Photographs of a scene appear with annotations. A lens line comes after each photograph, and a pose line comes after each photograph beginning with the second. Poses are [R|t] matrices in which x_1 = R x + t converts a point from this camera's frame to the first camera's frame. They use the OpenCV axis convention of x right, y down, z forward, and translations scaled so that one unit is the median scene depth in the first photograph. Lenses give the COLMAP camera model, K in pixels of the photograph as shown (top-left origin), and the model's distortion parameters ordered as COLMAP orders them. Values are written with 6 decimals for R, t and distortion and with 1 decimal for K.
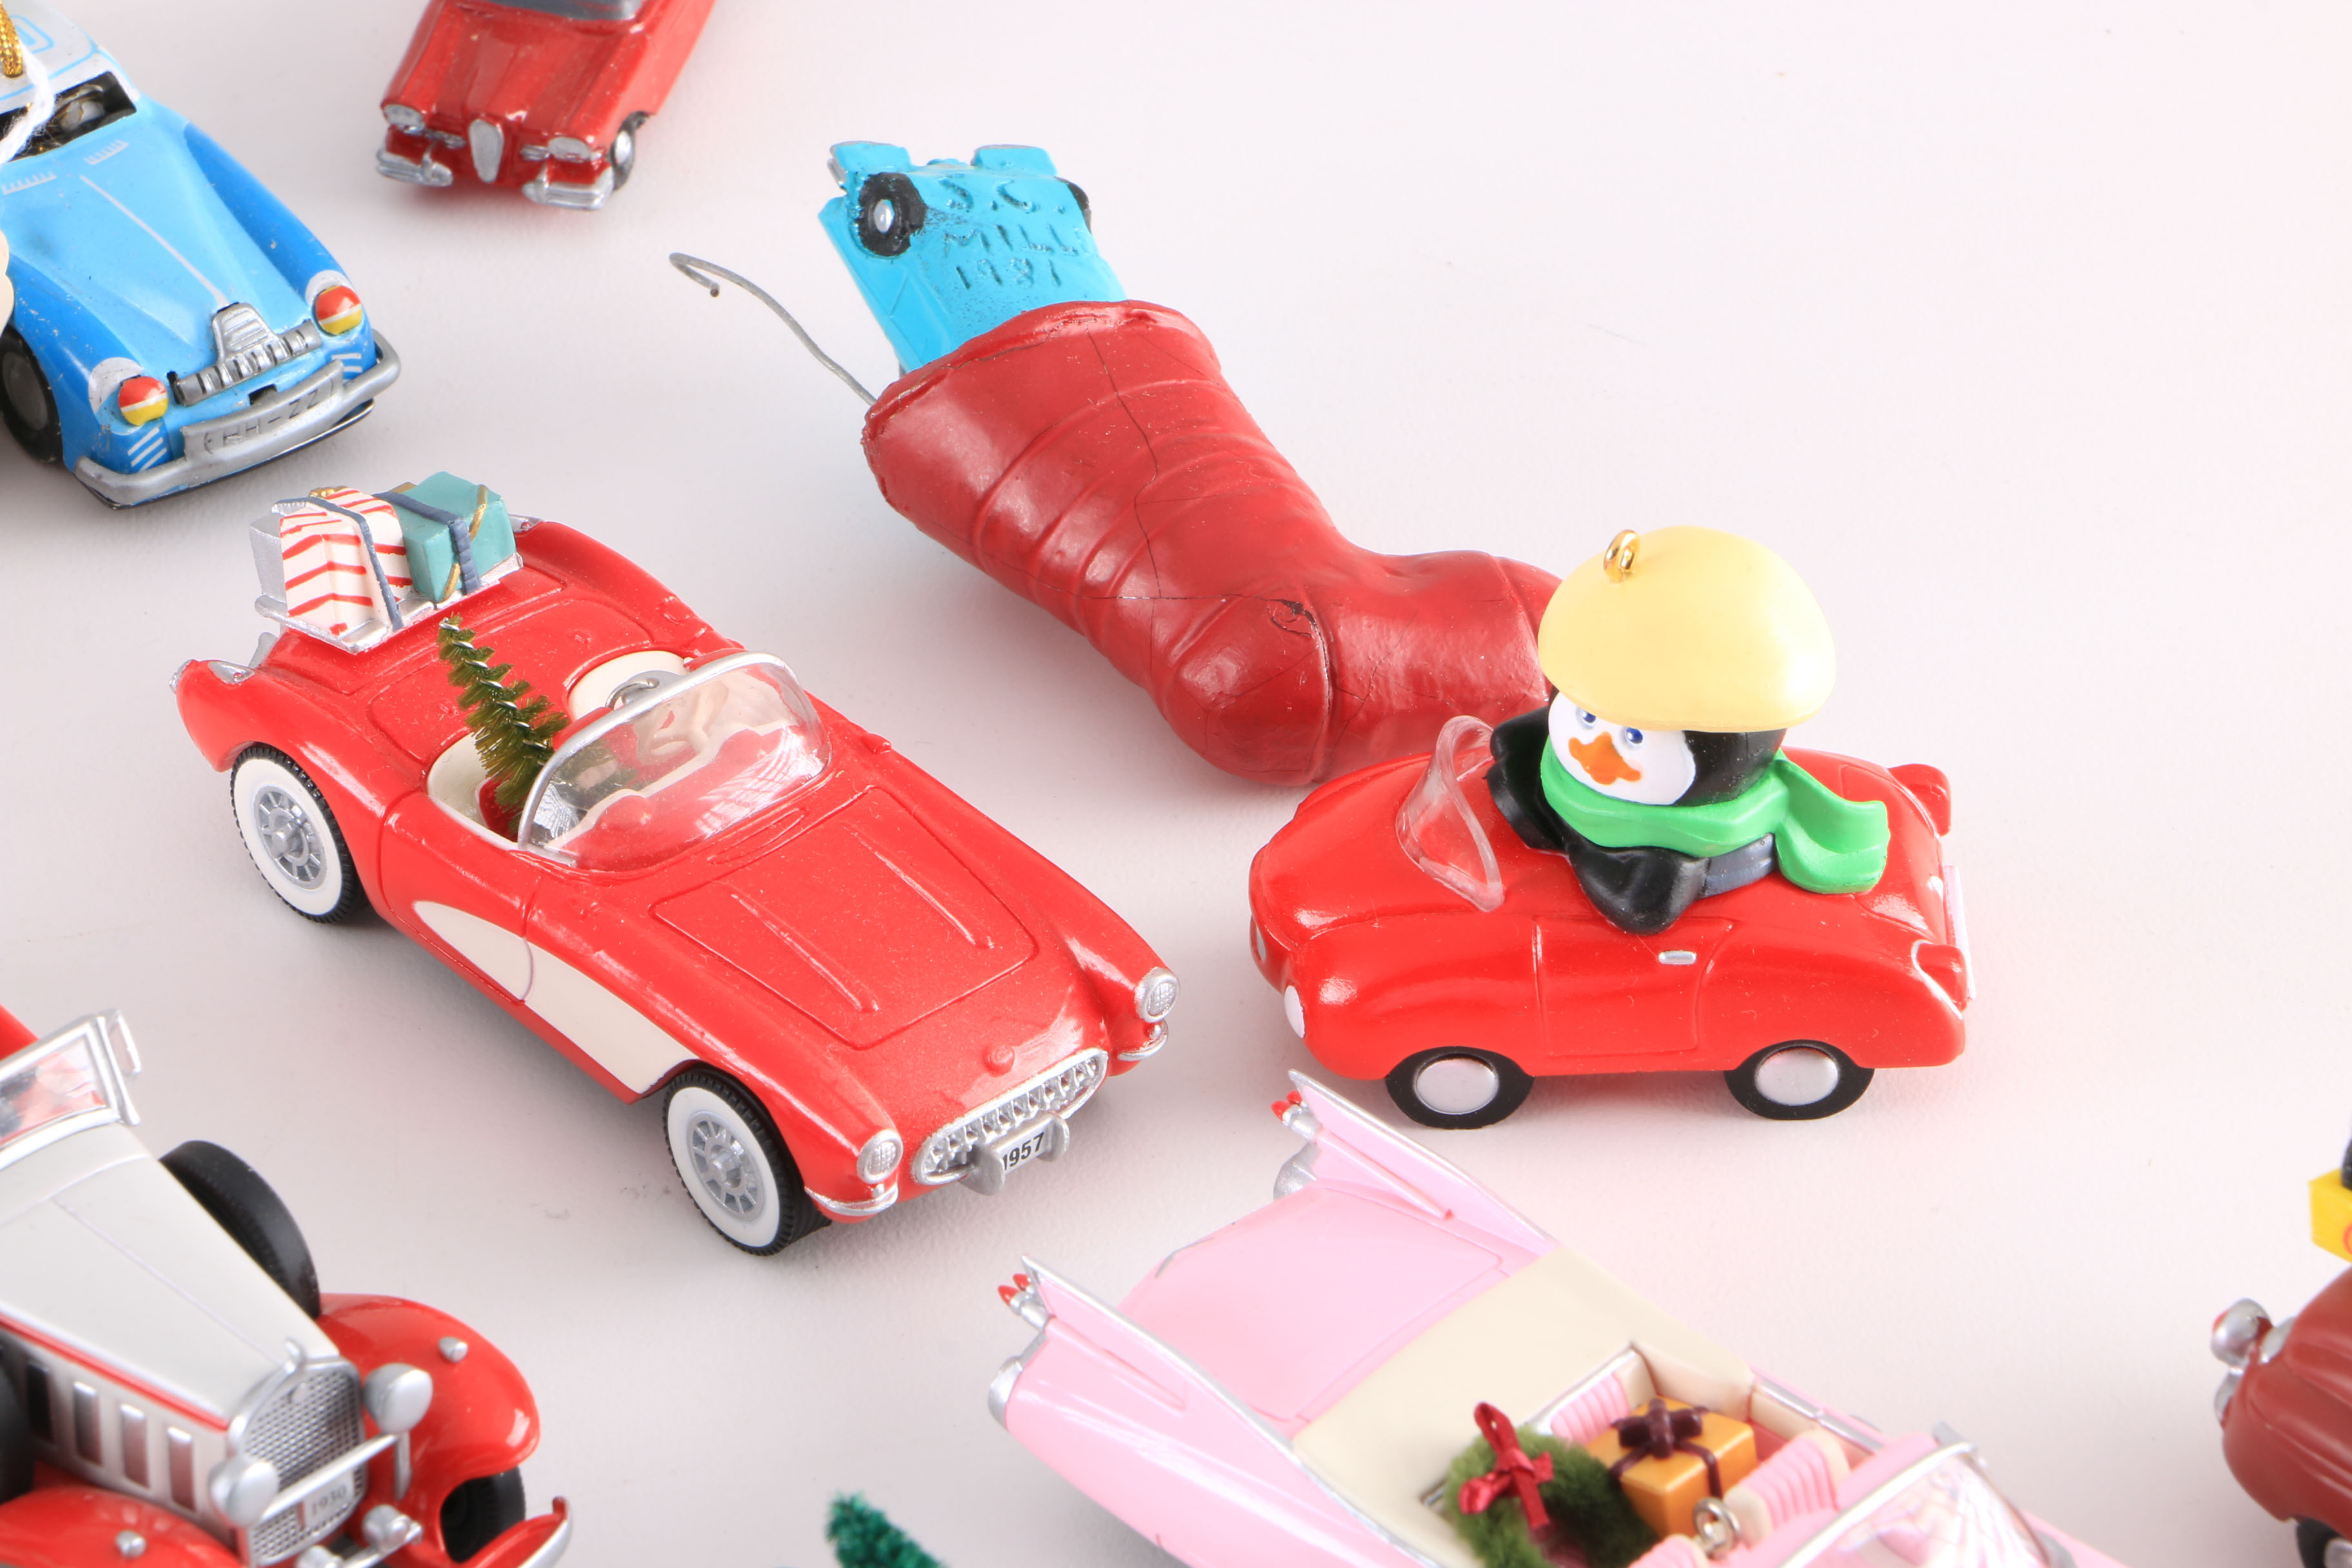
lens RADIAL K [[11370.9, 0, 1176.0], [0, 11370.9, 784.0], [0, 0, 1]] dist [0.864204, 9.283948]
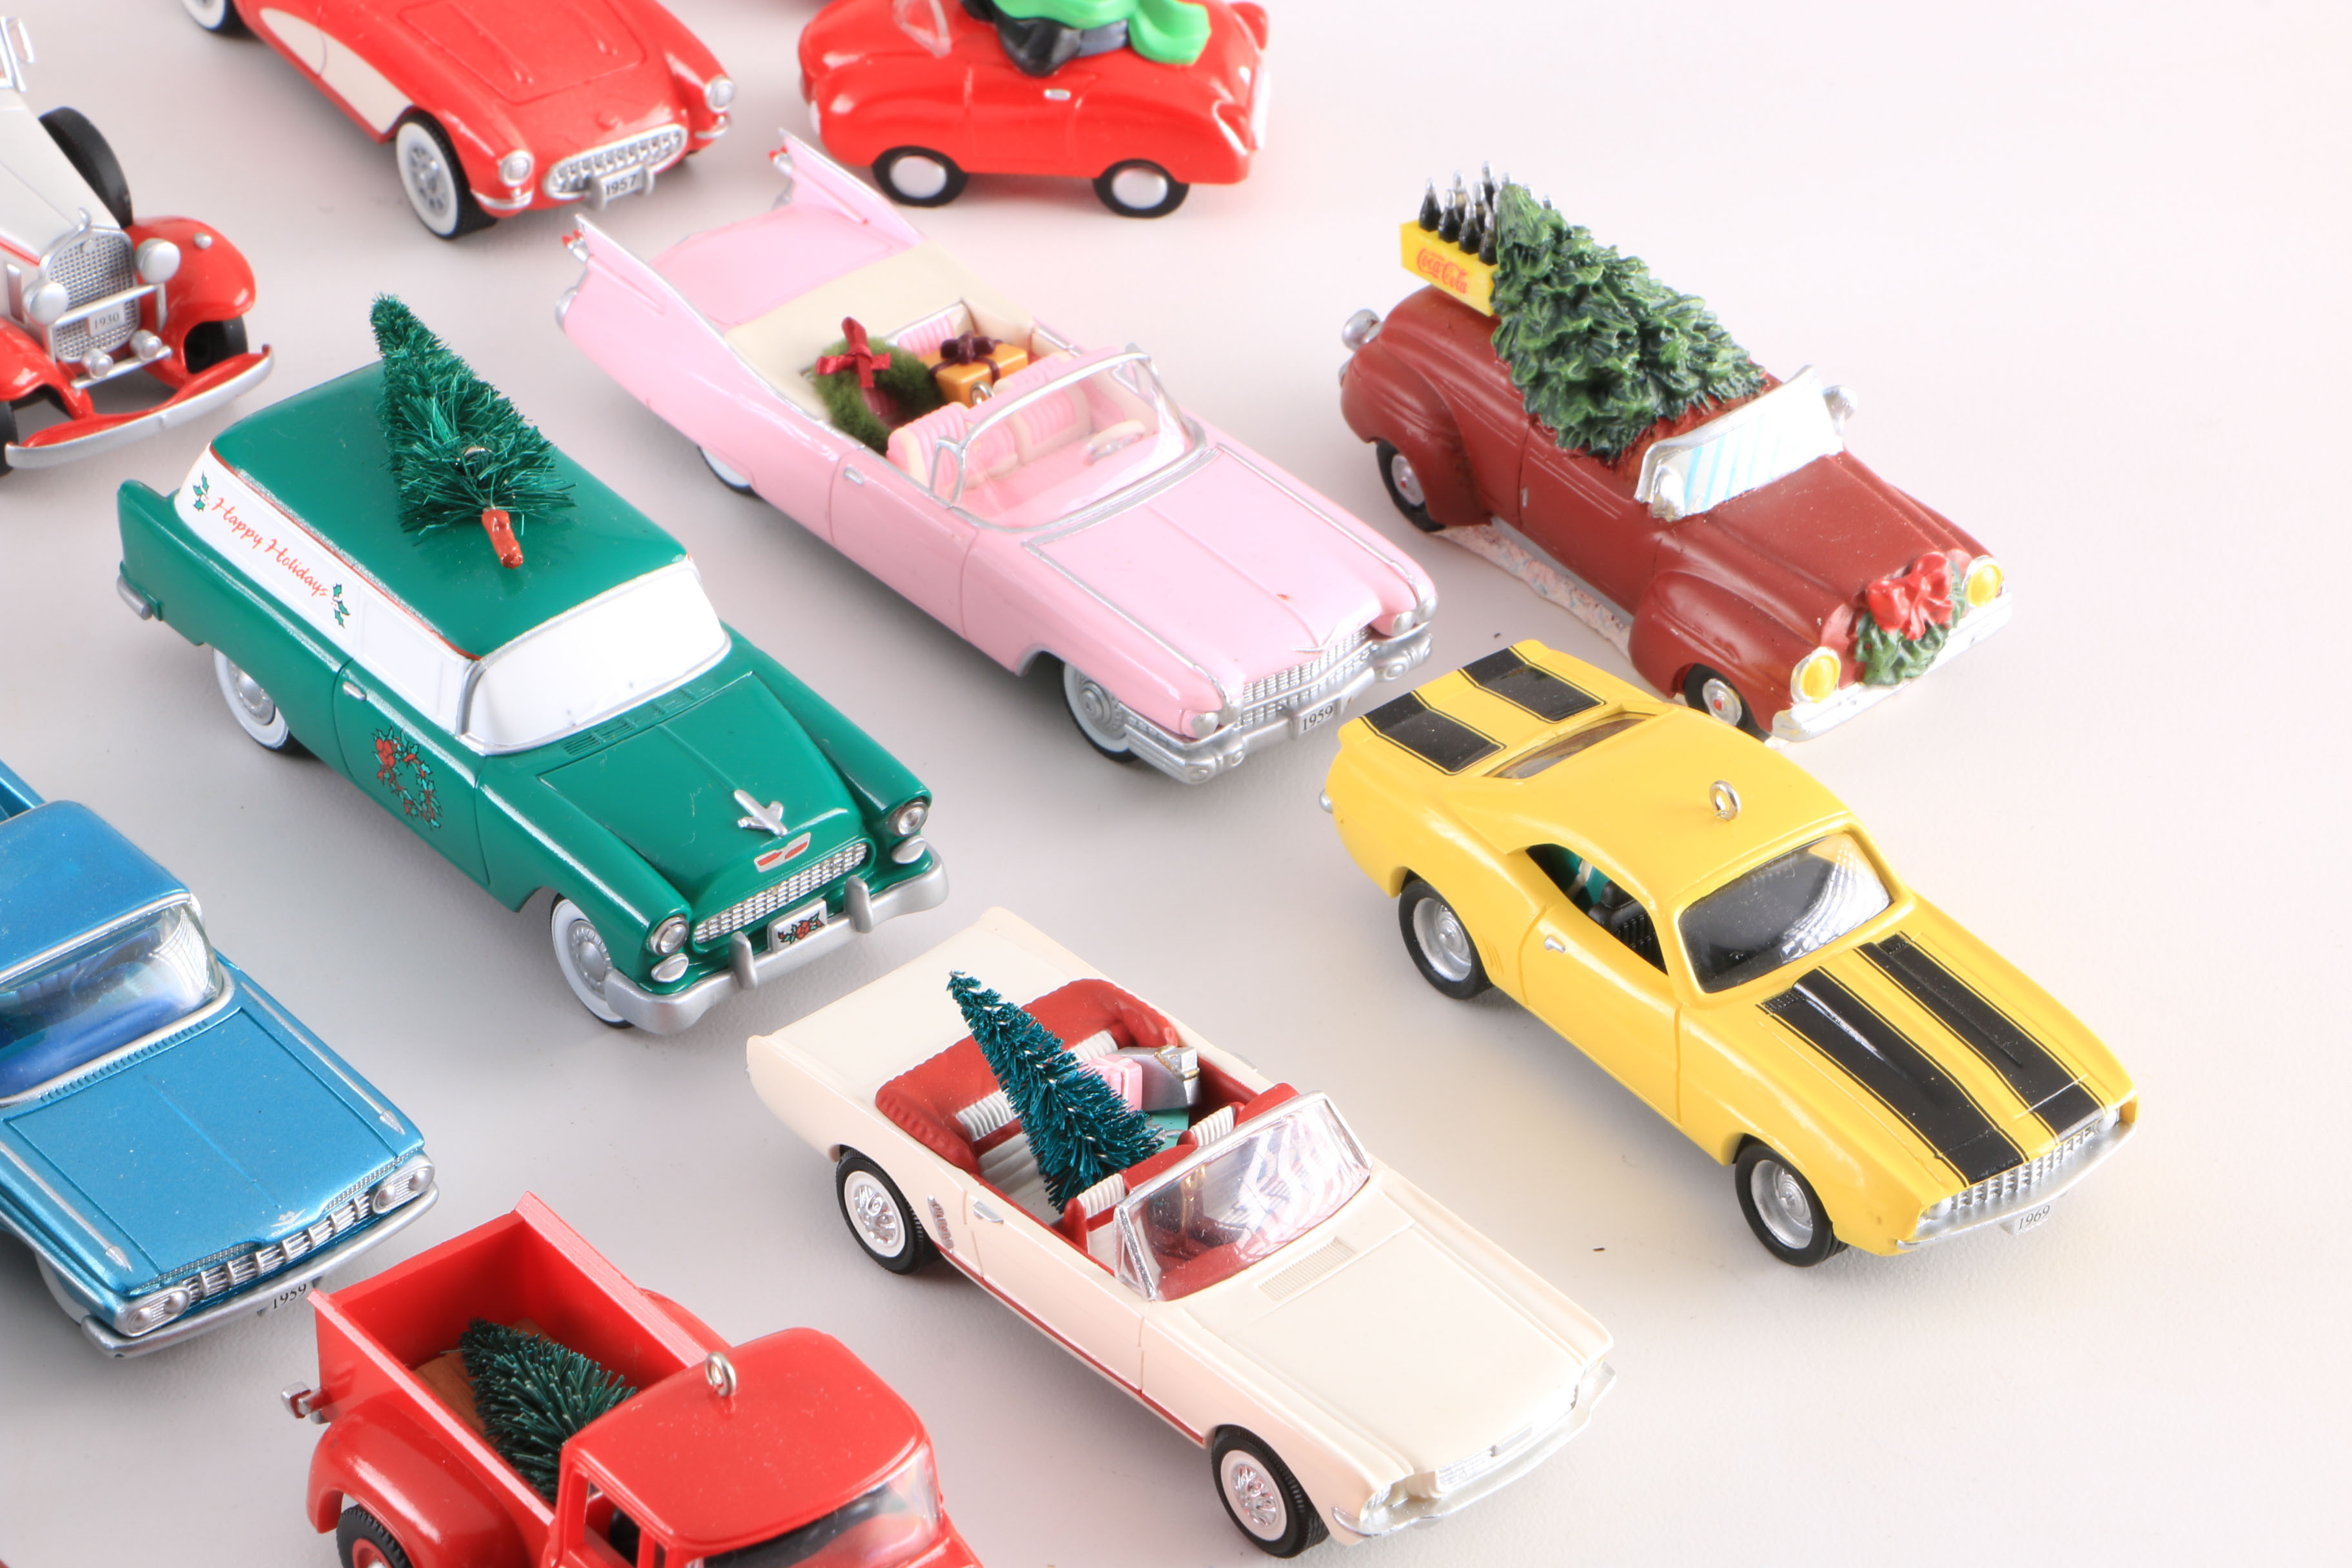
lens RADIAL K [[8155.0, 0, 1176.0], [0, 8155.0, 784.0], [0, 0, 1]] dist [0.415661, 3.671325]
pose [[0.993389, 0.077786, -0.084428, 0.154494], [-0.079395, 0.996717, -0.015868, 0.119722], [0.082917, 0.022466, 0.996303, -0.090872]]
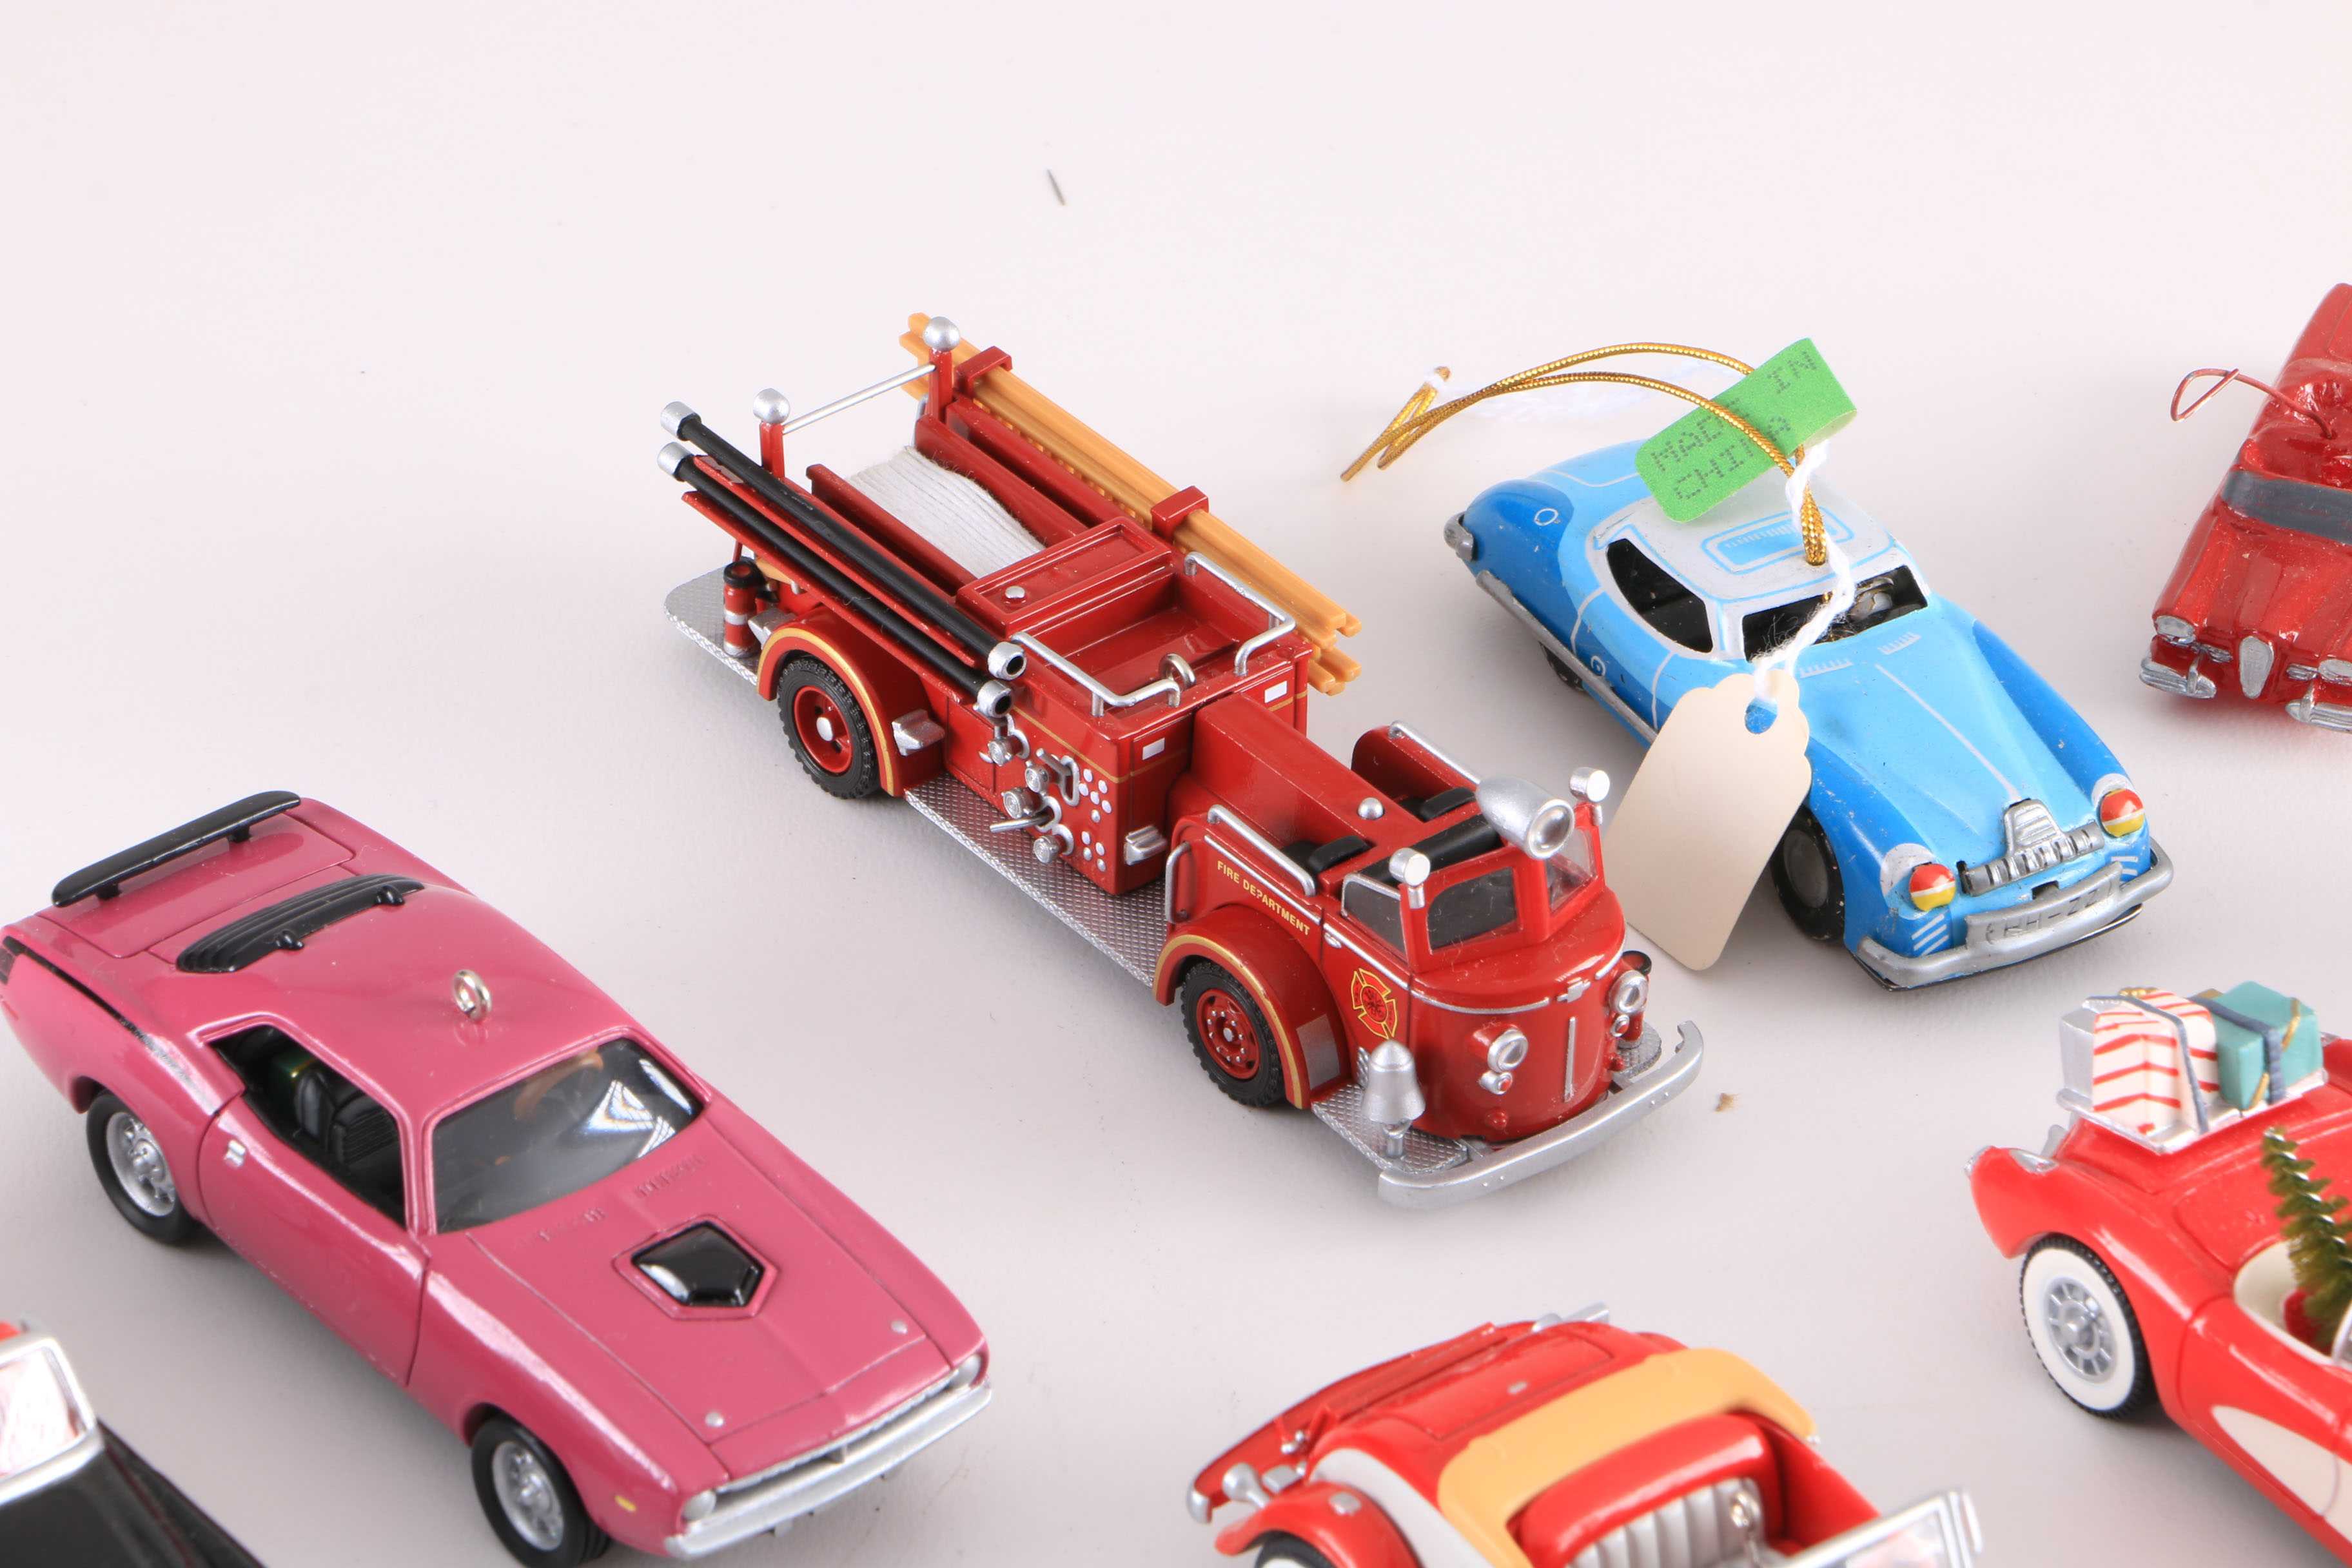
lens RADIAL K [[11370.9, 0, 1176.0], [0, 11370.9, 784.0], [0, 0, 1]] dist [0.864204, 9.283948]
pose [[0.994207, 0.082094, -0.069375, -0.090256], [-0.085039, 0.995549, -0.040626, 0.004578], [0.065731, 0.046290, 0.996763, -0.017931]]
